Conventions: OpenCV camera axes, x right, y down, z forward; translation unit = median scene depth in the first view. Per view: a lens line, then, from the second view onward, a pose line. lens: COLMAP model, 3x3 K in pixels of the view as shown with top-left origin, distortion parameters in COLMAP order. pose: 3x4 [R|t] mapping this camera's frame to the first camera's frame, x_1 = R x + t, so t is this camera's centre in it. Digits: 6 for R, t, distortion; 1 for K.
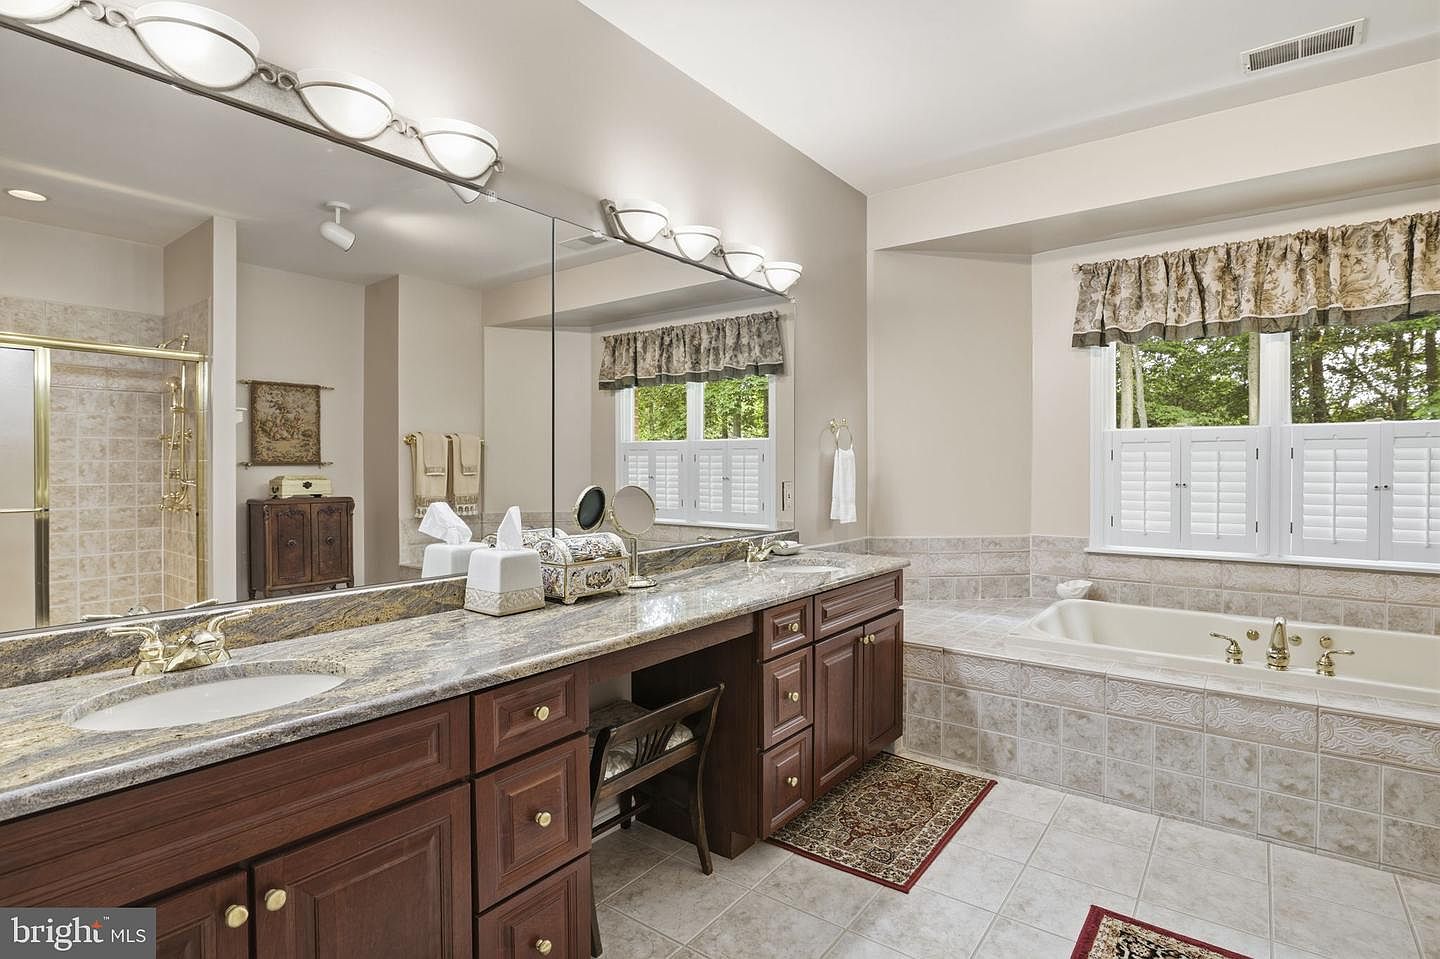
lens RADIAL K [[716.0, 0, 722.8], [0, 716.0, 470.3], [0, 0, 1]] dist [-0.012348, 0.000375]
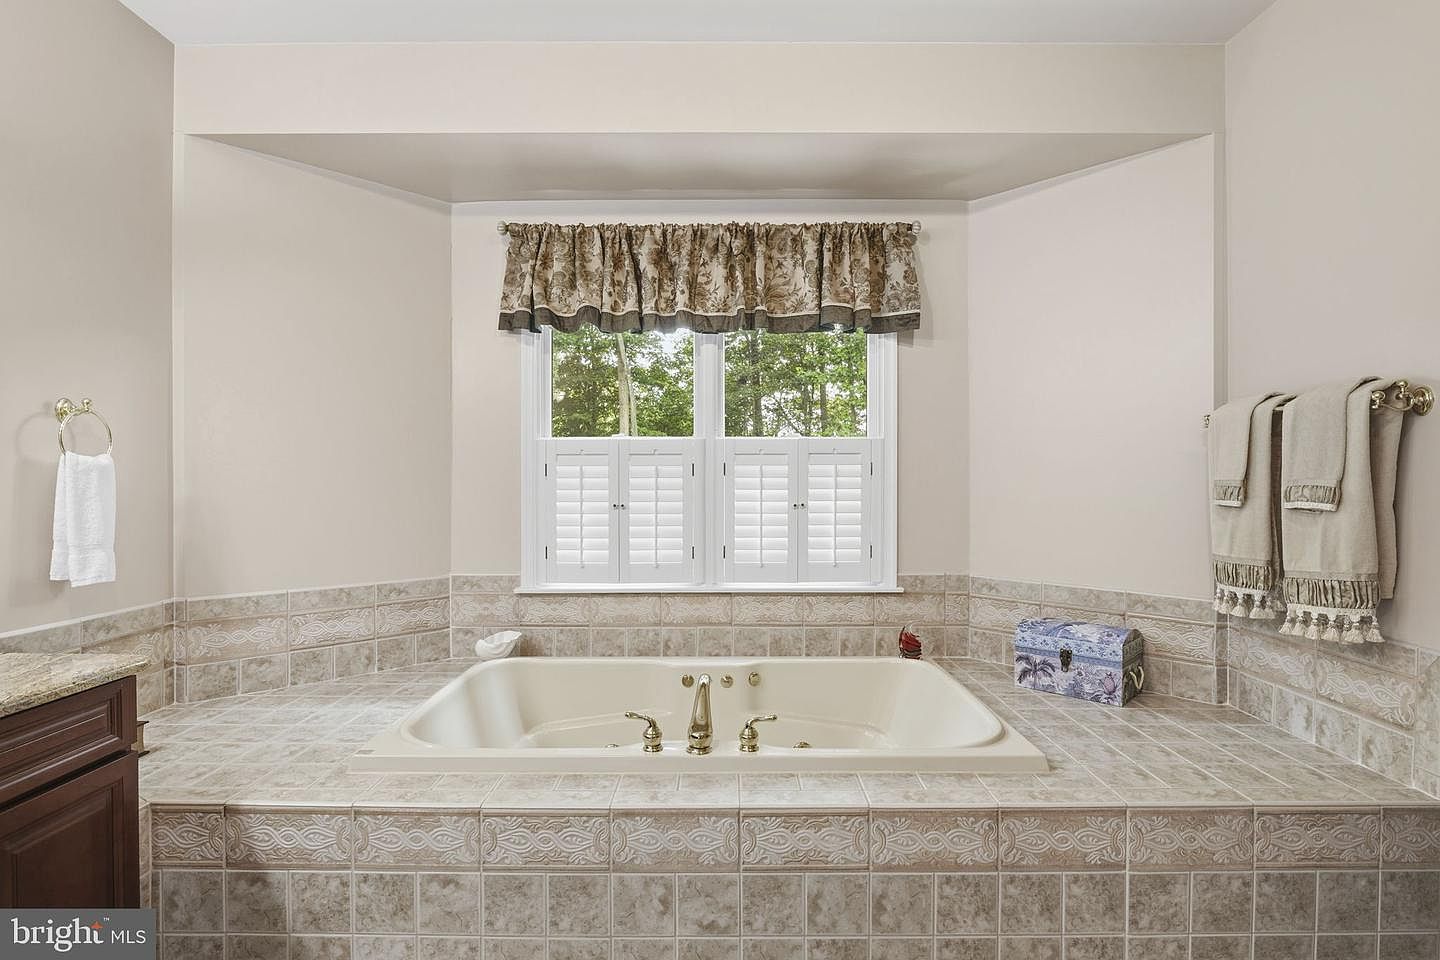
lens RADIAL K [[716.0, 0, 722.8], [0, 716.0, 470.8], [0, 0, 1]] dist [-0.012348, 0.000375]
pose [[0.797998, 0.010697, 0.602566, 0.255173], [0.004056, 0.999724, -0.023120, -0.000898], [-0.602647, 0.020893, 0.797734, 0.279745]]
